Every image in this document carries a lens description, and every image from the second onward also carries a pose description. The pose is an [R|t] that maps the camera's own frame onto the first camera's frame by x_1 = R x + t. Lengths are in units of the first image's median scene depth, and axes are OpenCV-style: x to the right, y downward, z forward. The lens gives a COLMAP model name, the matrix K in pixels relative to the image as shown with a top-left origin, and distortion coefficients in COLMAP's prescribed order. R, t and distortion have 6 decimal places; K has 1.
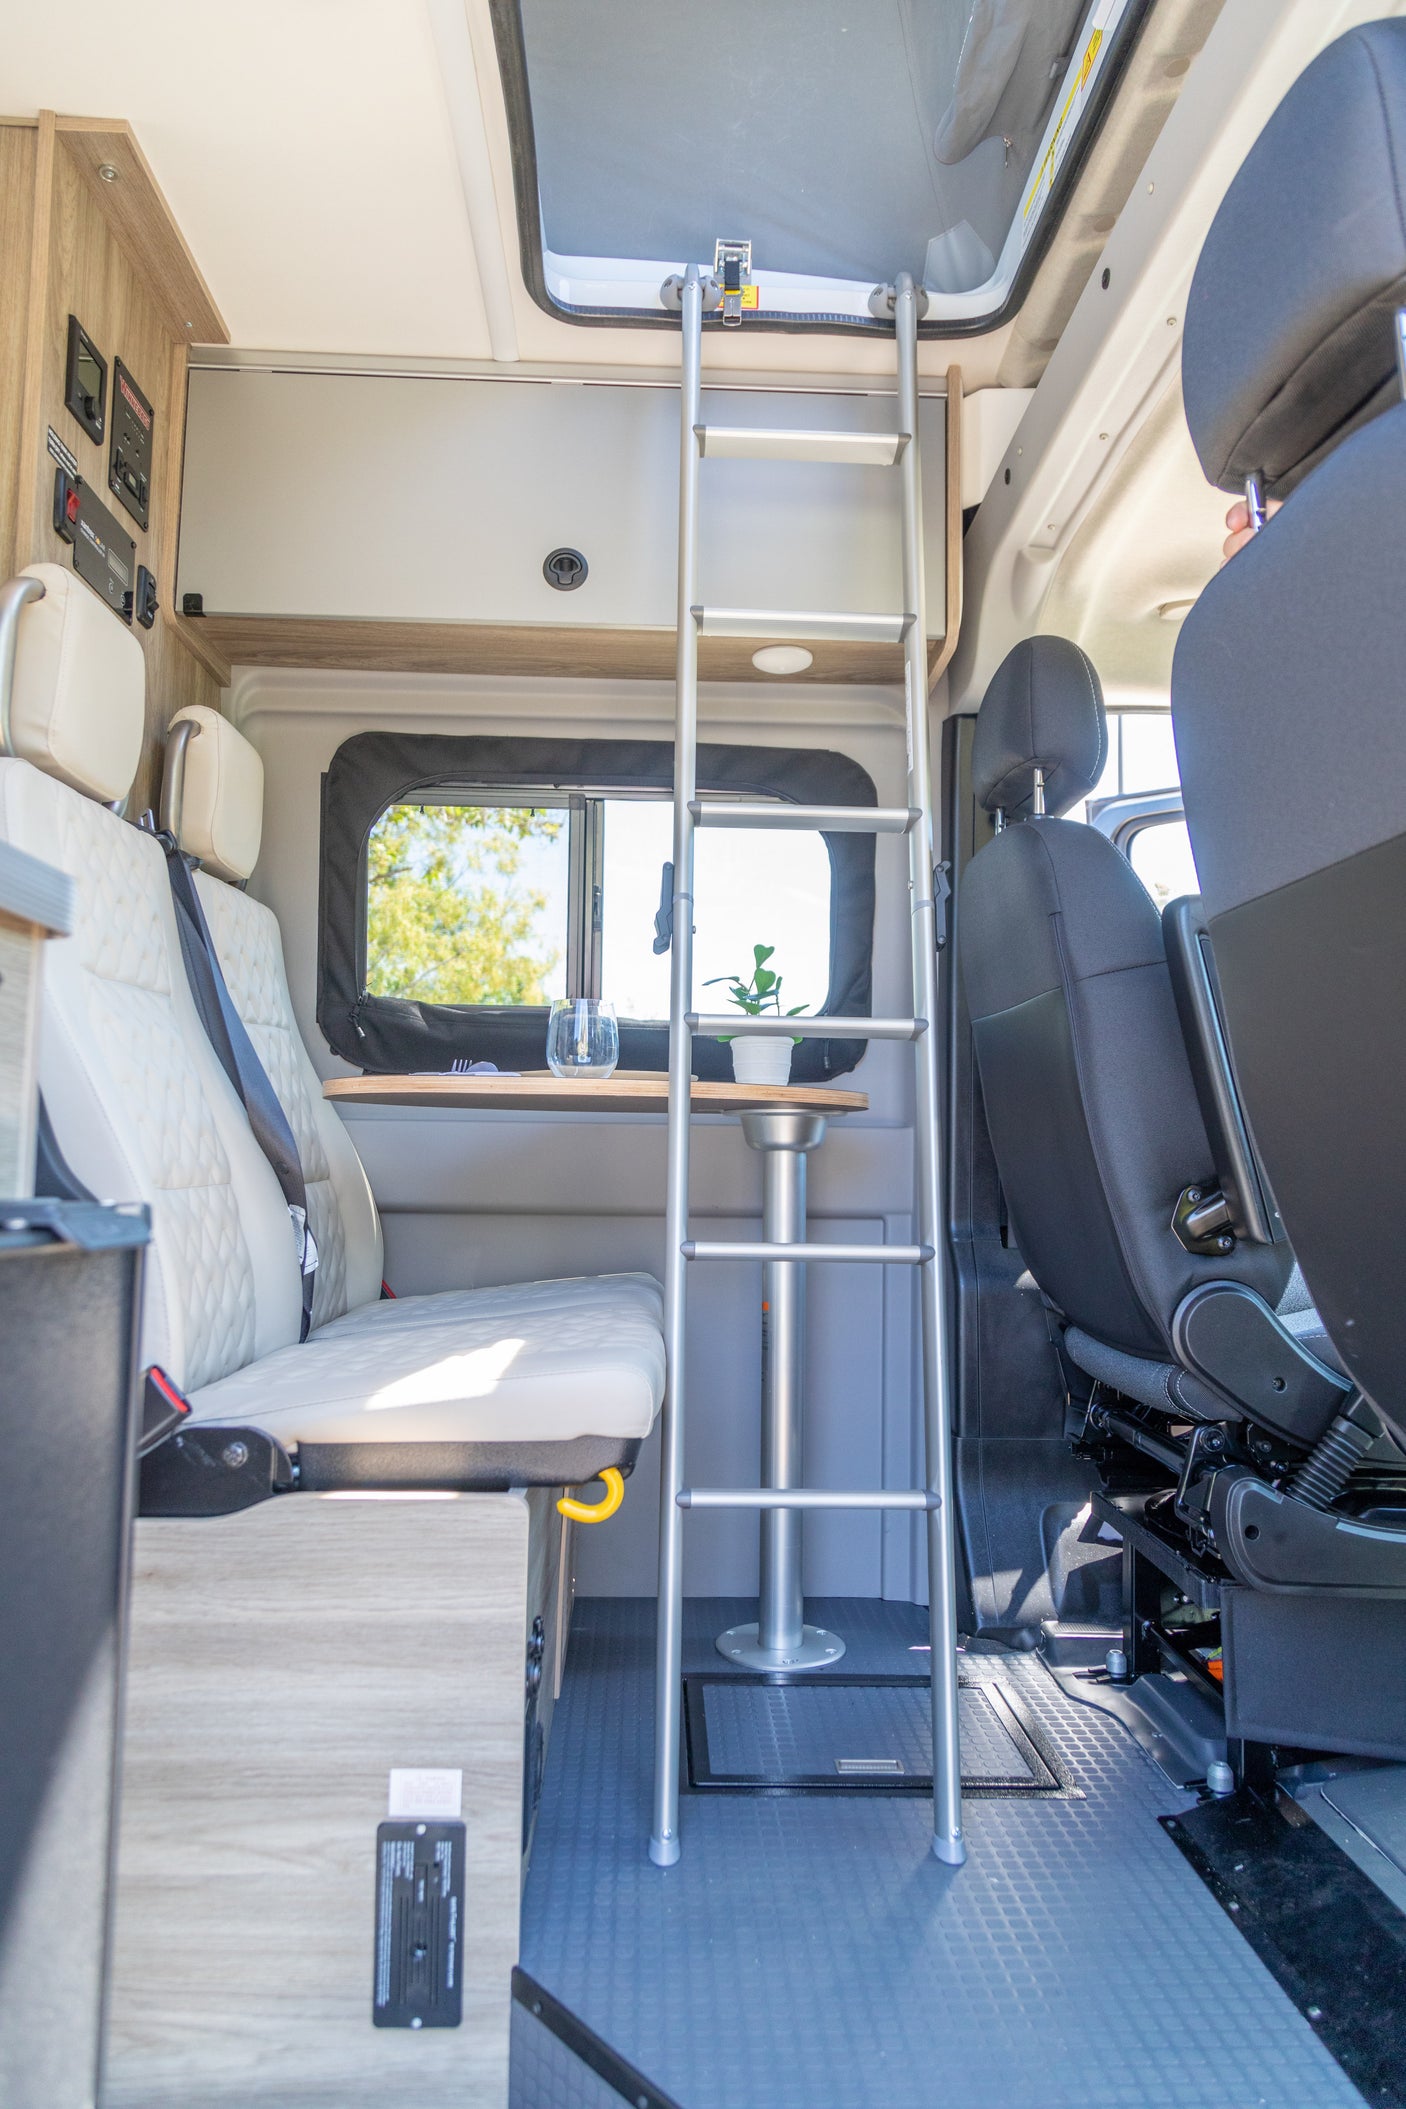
lens RADIAL K [[1380.6, 0, 703.0], [0, 1380.6, 1054.5], [0, 0, 1]] dist [0.003484, 0.001153]
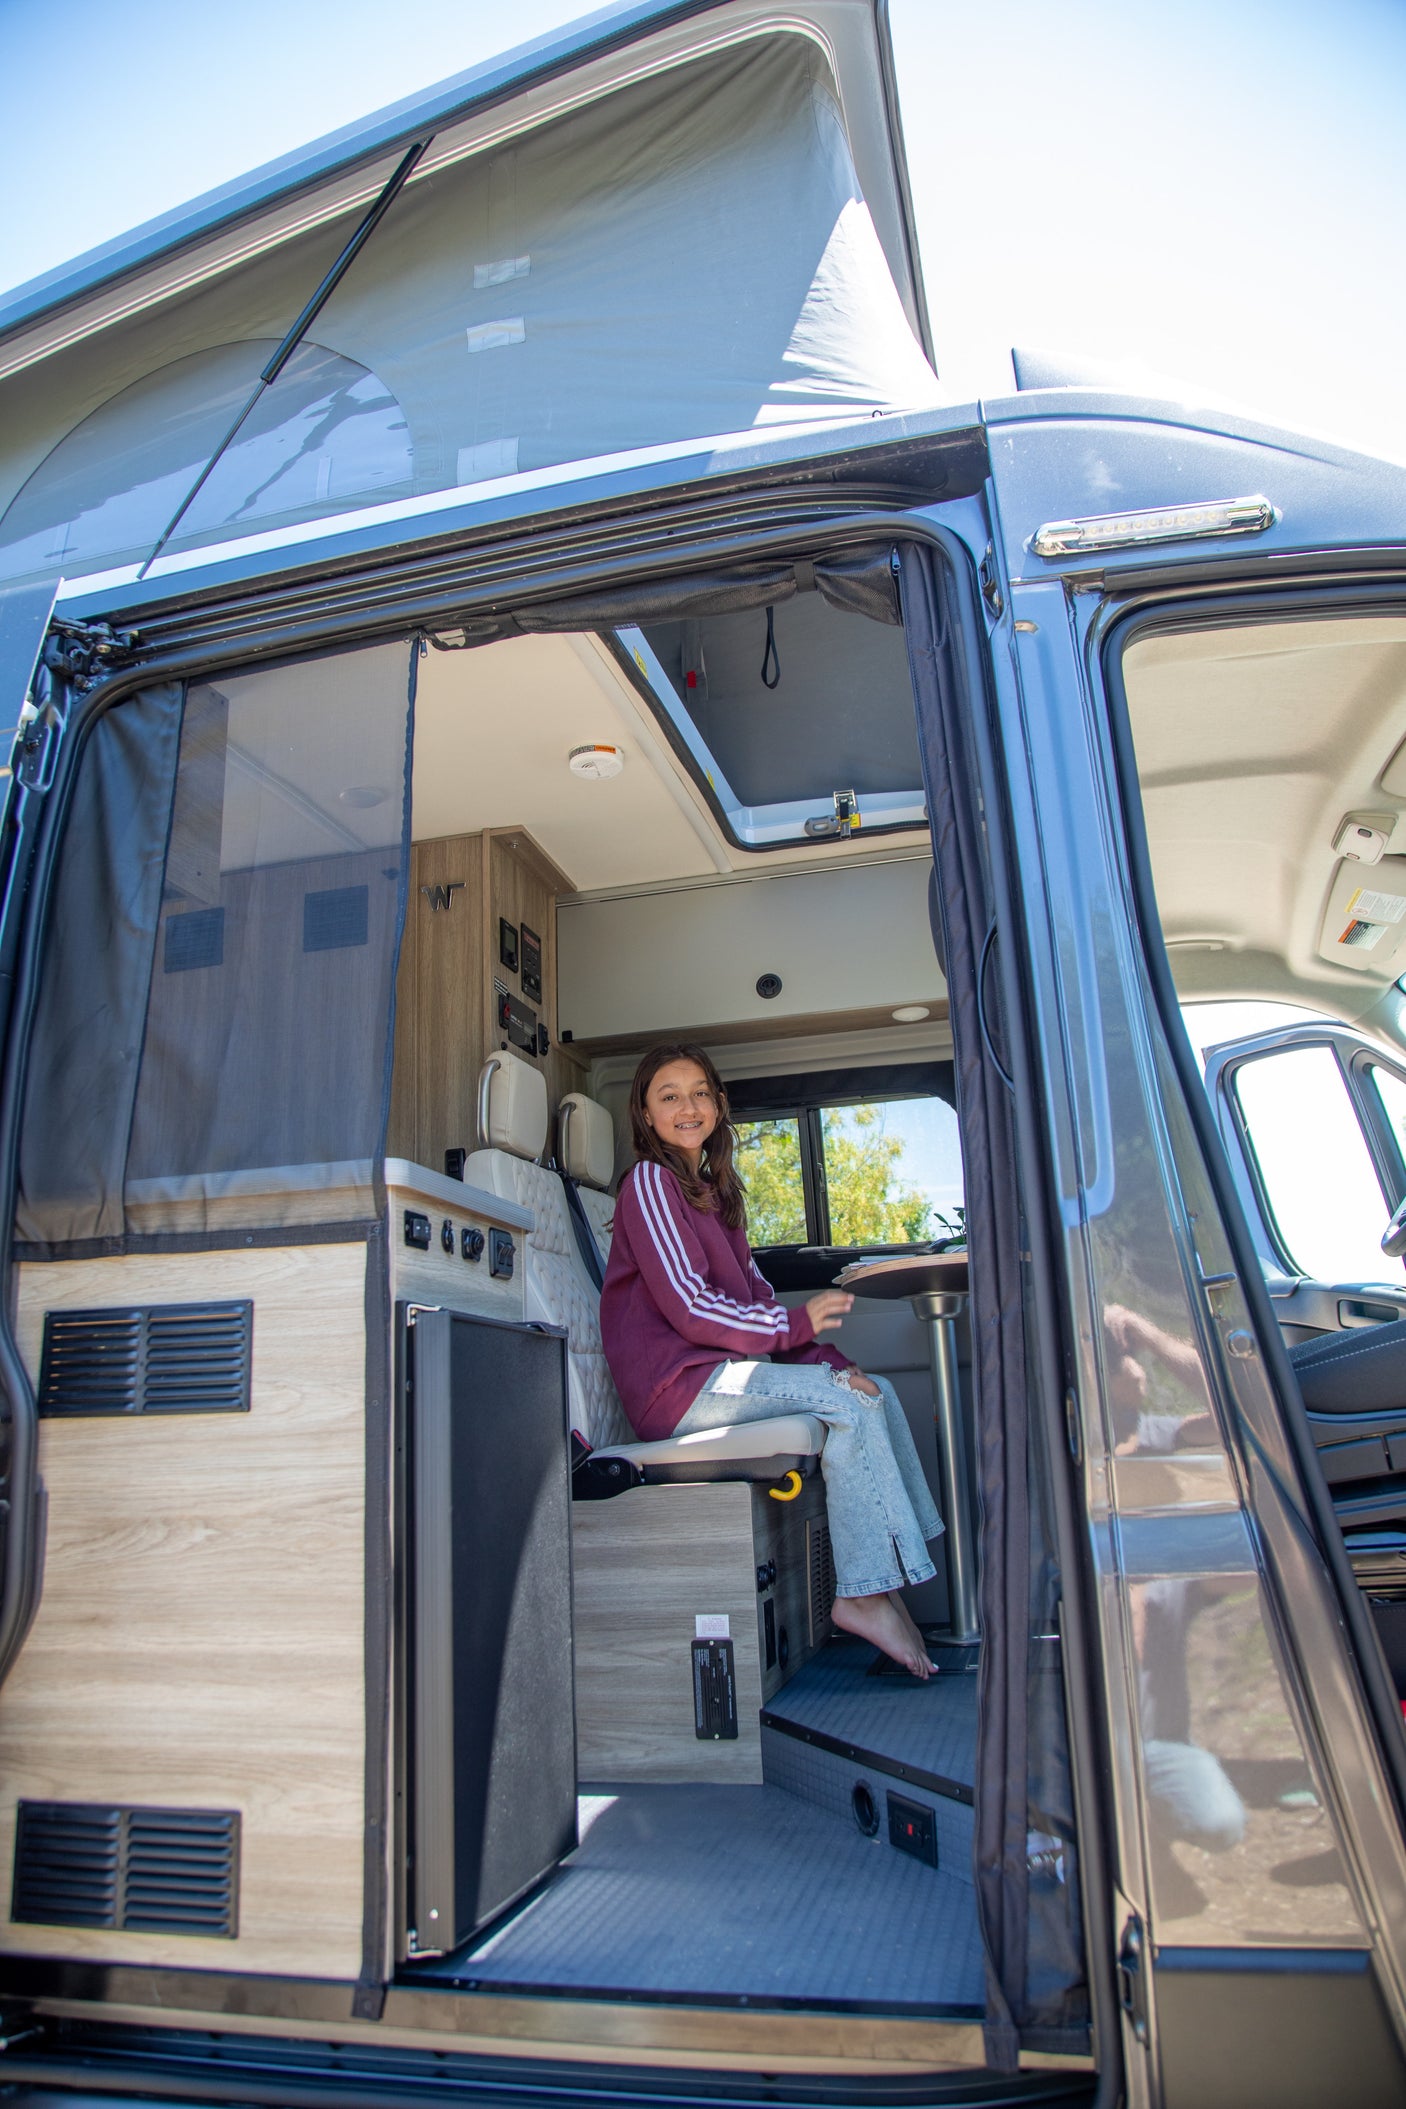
lens RADIAL K [[1357.7, 0, 703.0], [0, 1357.7, 1054.5], [0, 0, 1]] dist [-0.077401, 0.000182]
pose [[0.958575, -0.133237, -0.251759, 0.390097], [0.085971, 0.977968, -0.190228, 0.074234], [0.271558, 0.160704, 0.948910, -1.006818]]
